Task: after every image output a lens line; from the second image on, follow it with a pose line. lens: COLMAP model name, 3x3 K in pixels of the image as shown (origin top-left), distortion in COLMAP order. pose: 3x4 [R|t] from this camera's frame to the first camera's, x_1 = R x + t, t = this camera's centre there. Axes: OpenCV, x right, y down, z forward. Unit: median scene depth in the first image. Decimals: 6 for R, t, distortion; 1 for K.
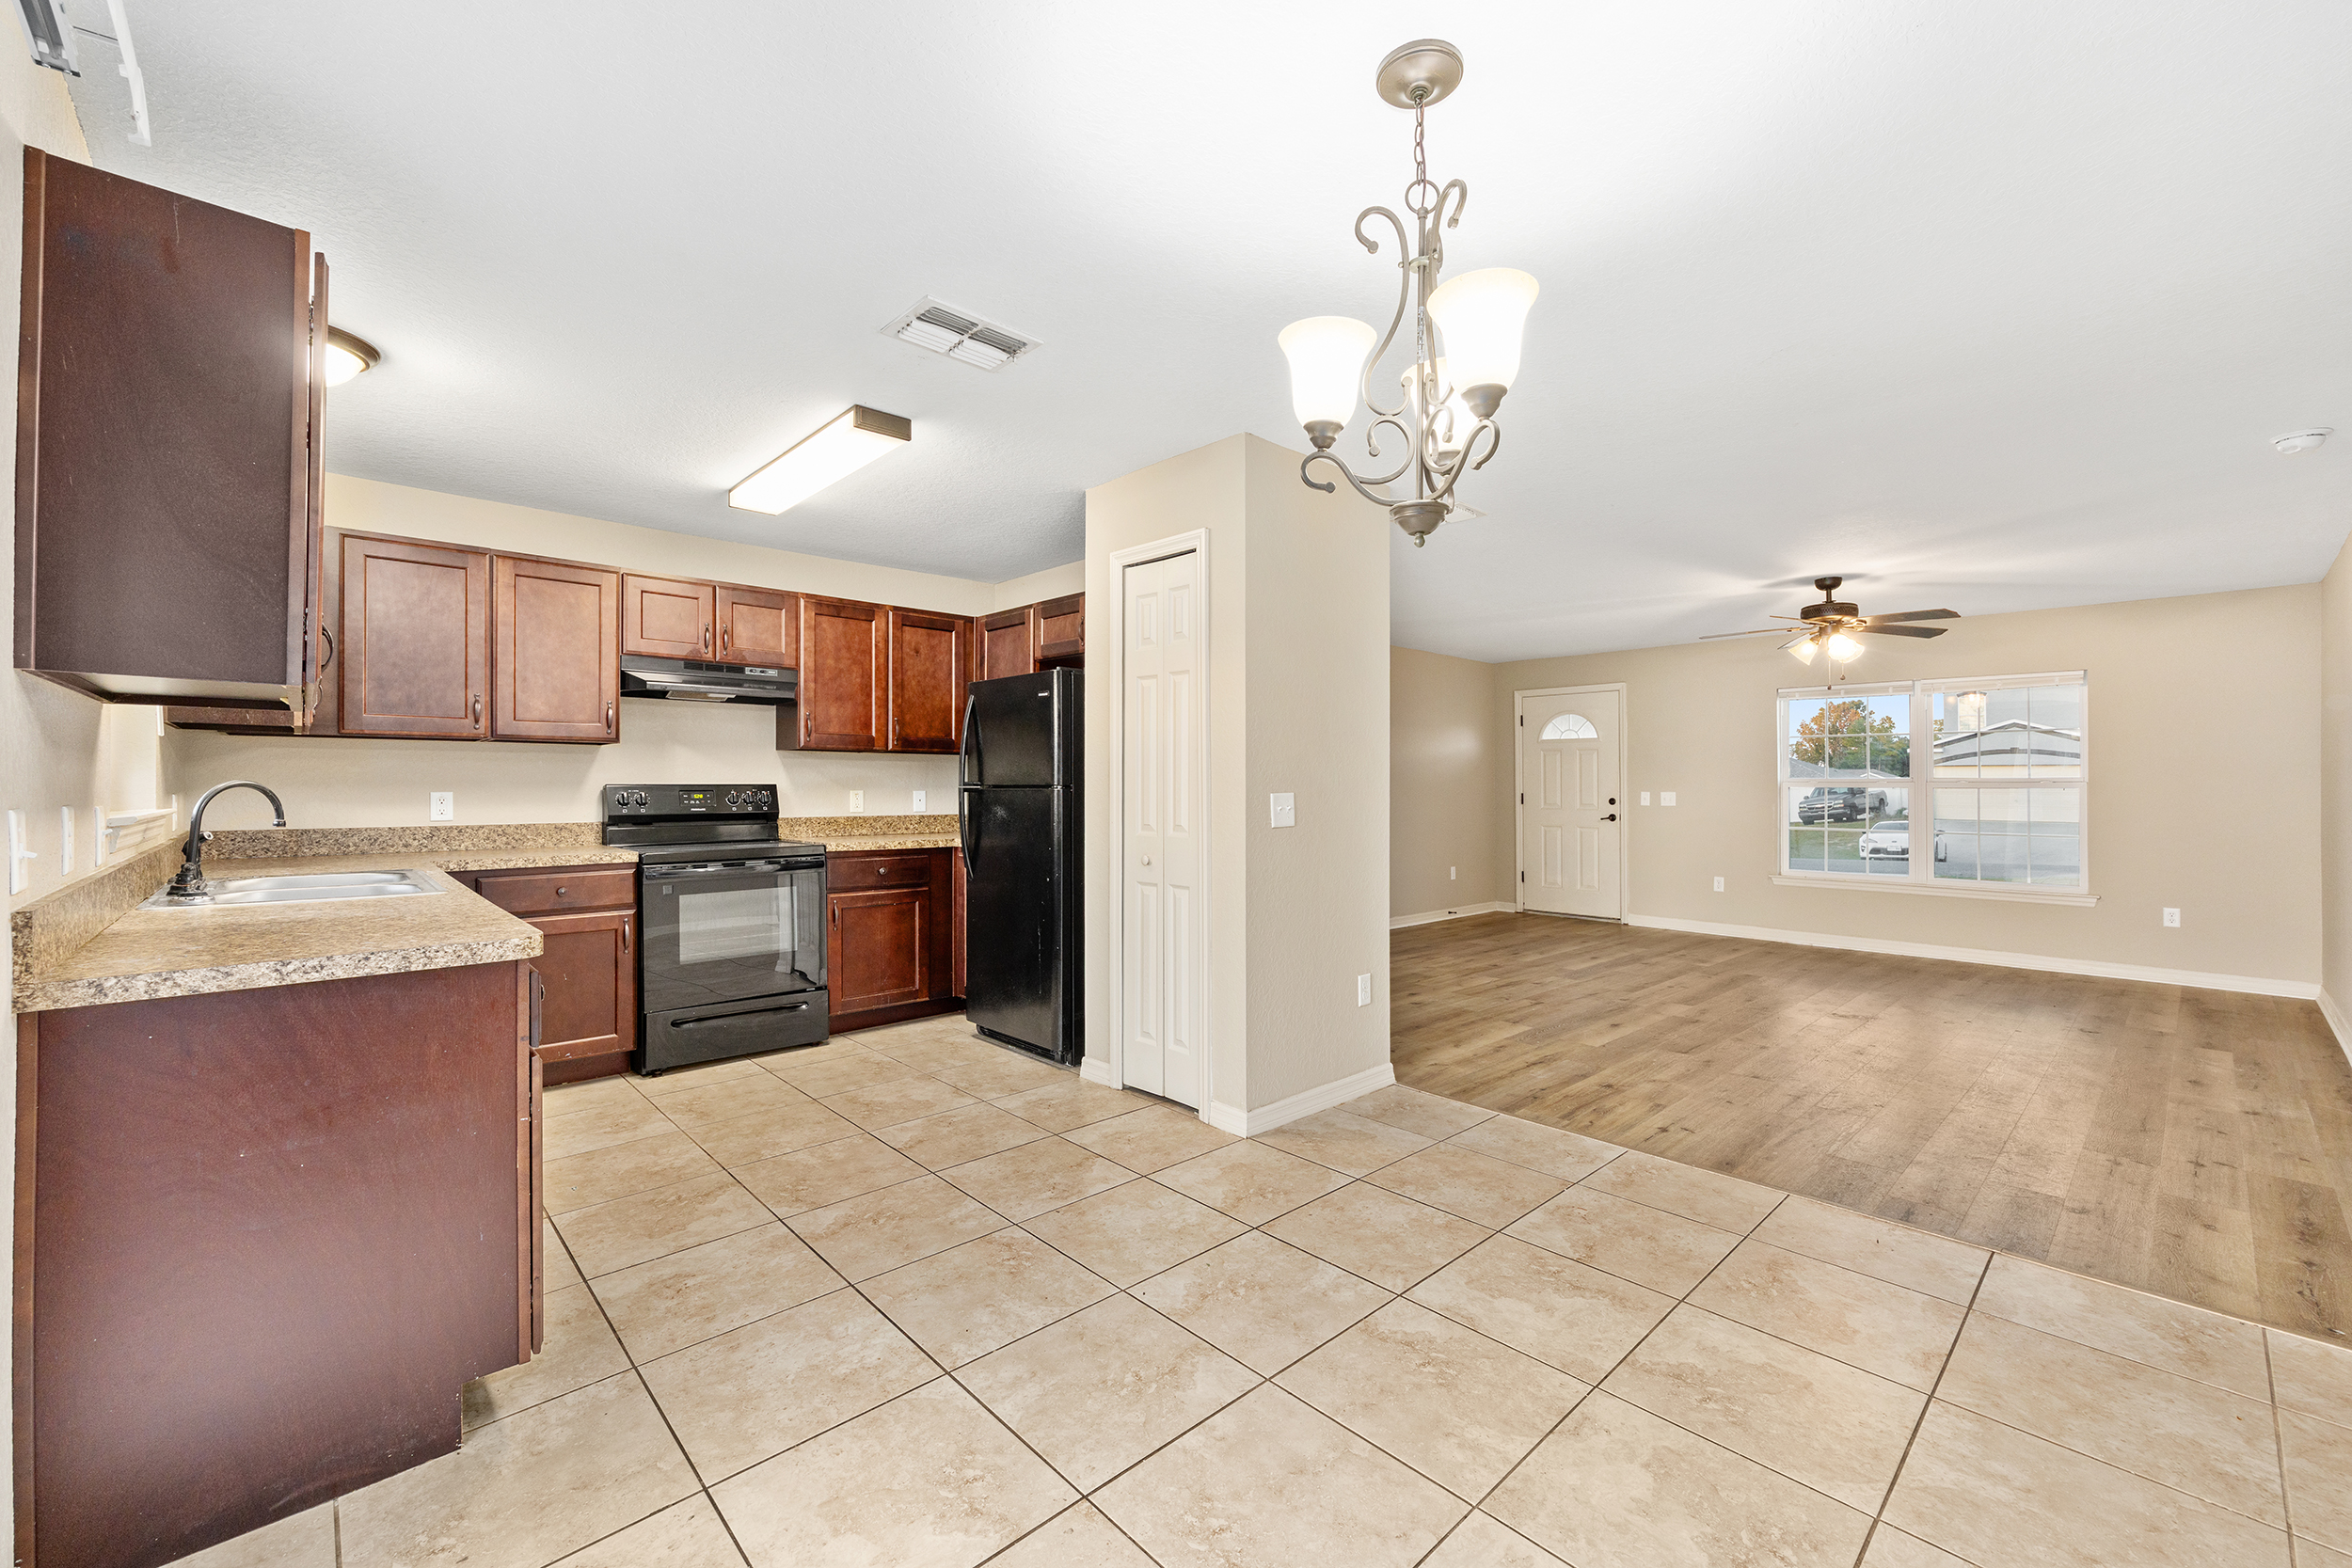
lens RADIAL K [[950.2, 0, 1182.6], [0, 950.2, 786.2], [0, 0, 1]] dist [0.000516, 0.000222]
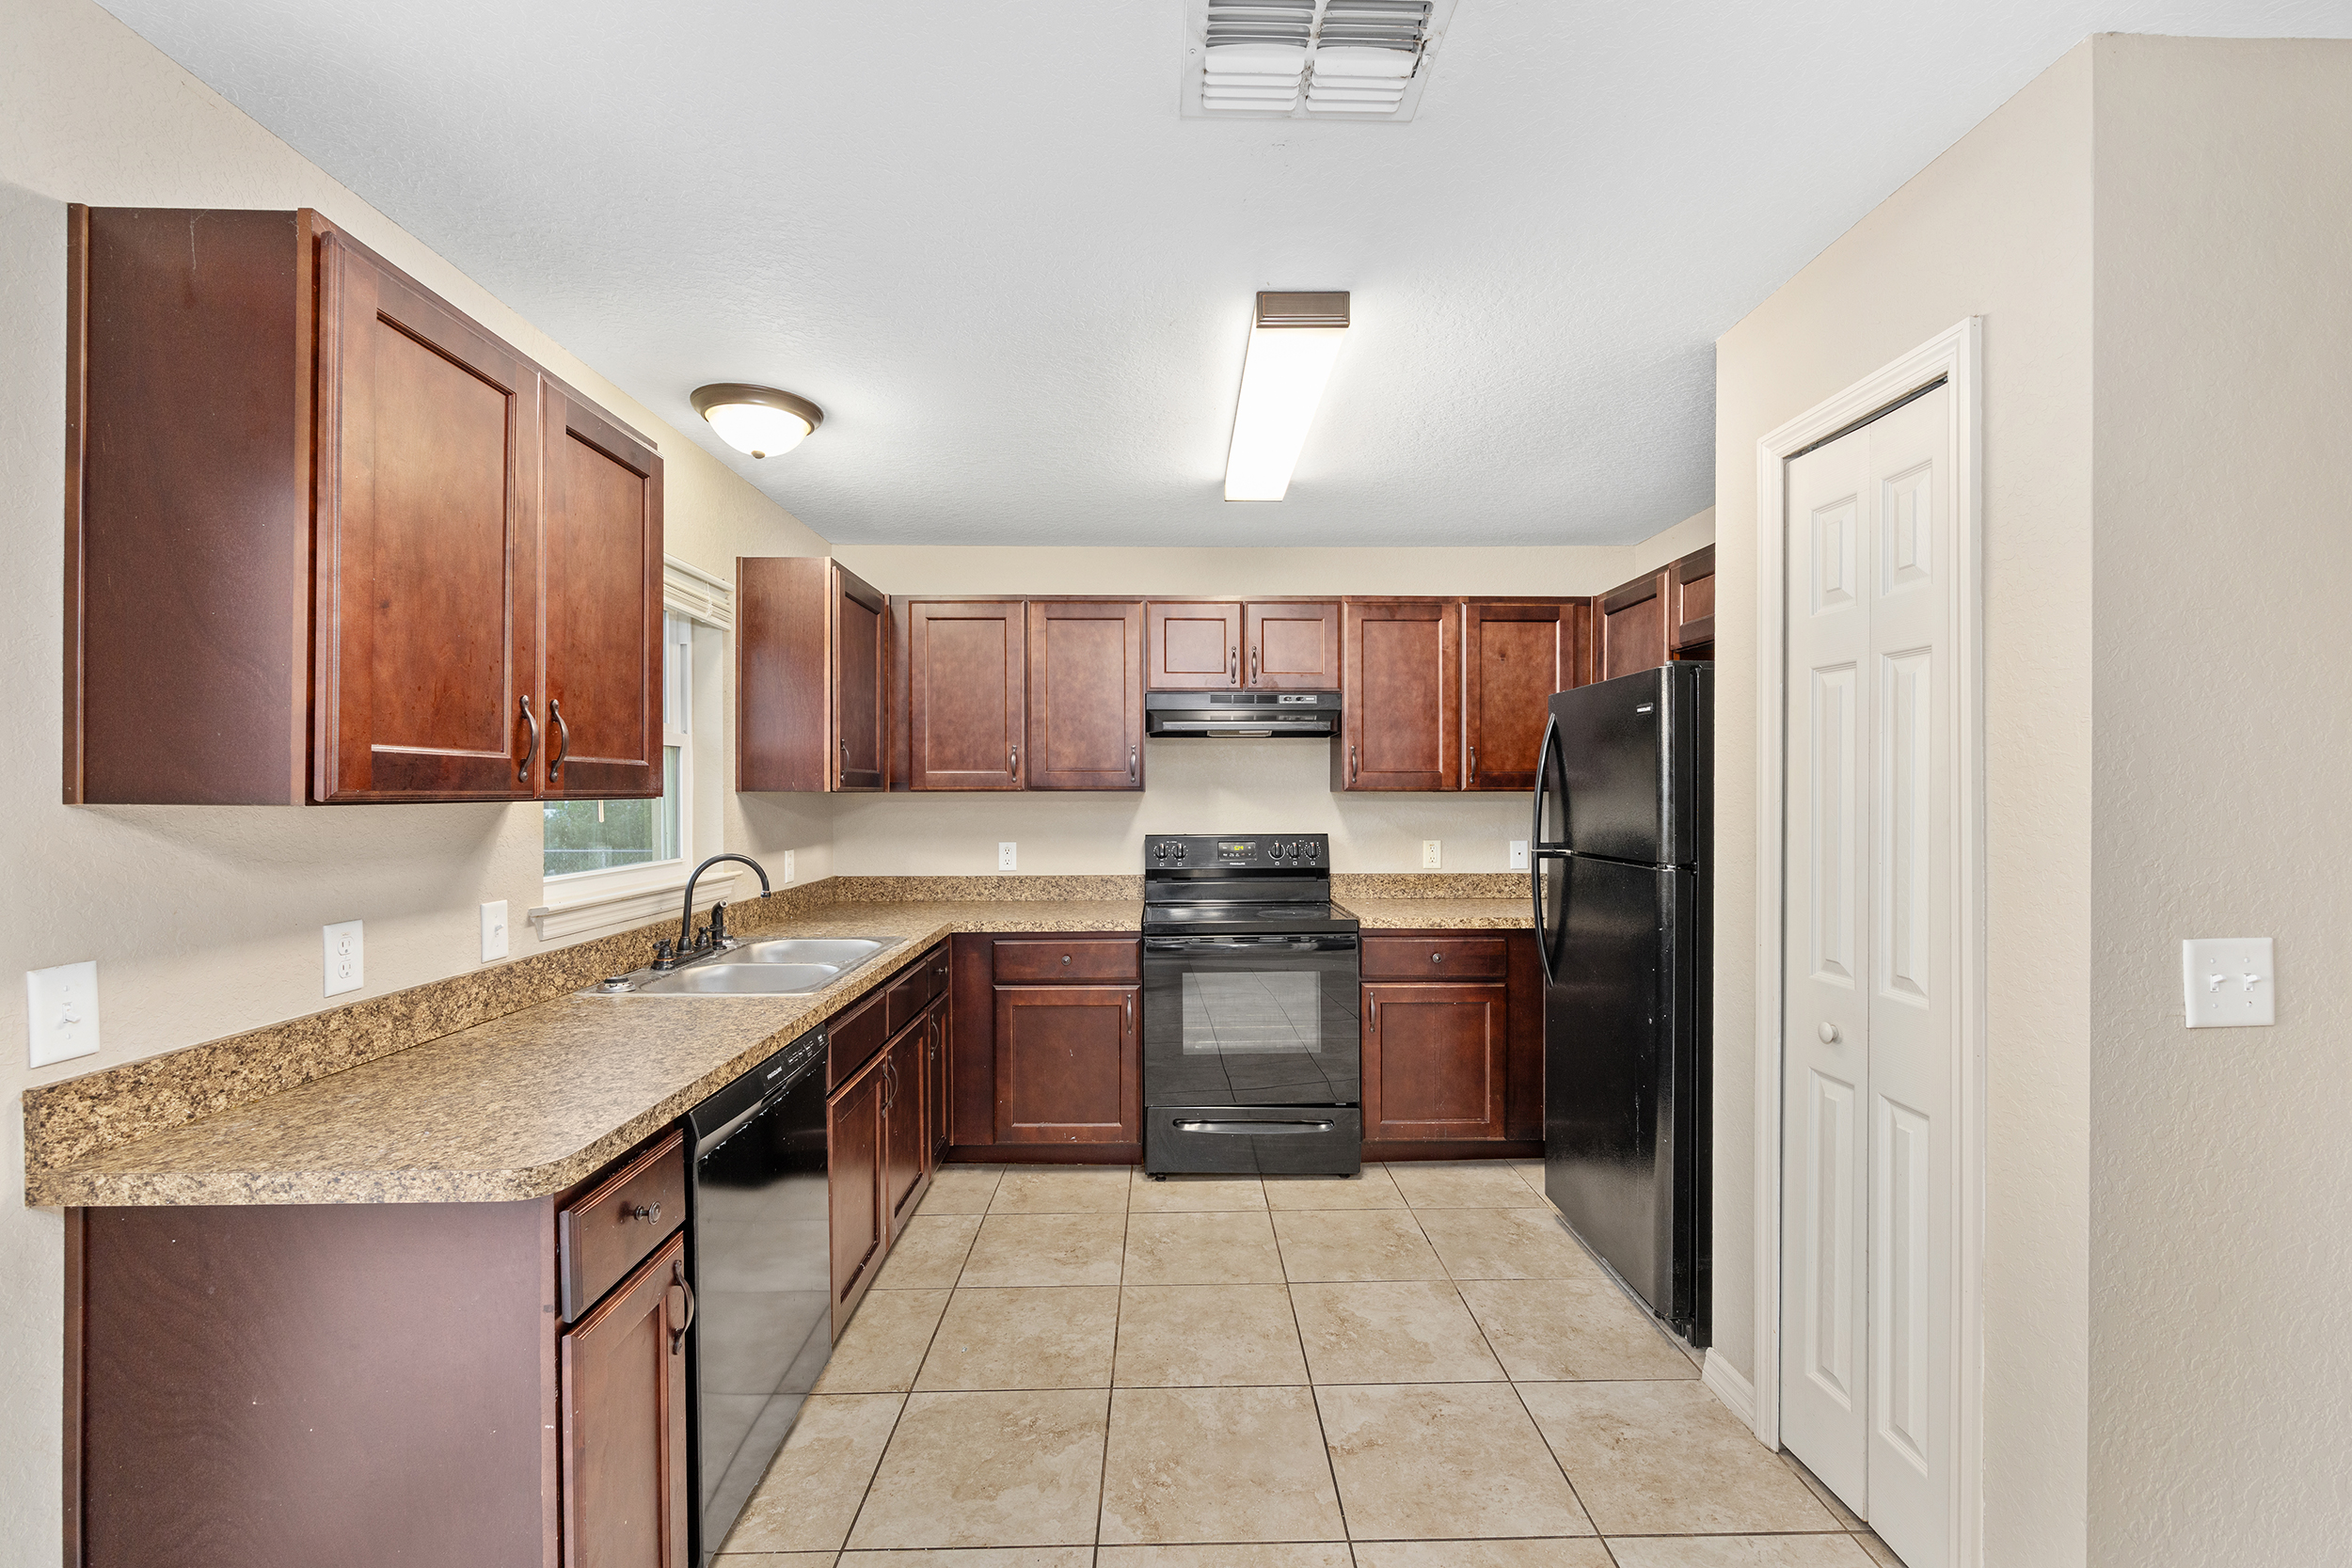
lens RADIAL K [[956.5, 0, 1181.1], [0, 956.5, 800.8], [0, 0, 1]] dist [-0.002322, 0.000108]
pose [[0.738371, 0.004580, -0.674379, 0.044307], [0.002541, 0.999951, 0.009574, -0.045903], [0.674390, -0.008783, 0.738323, 0.360723]]
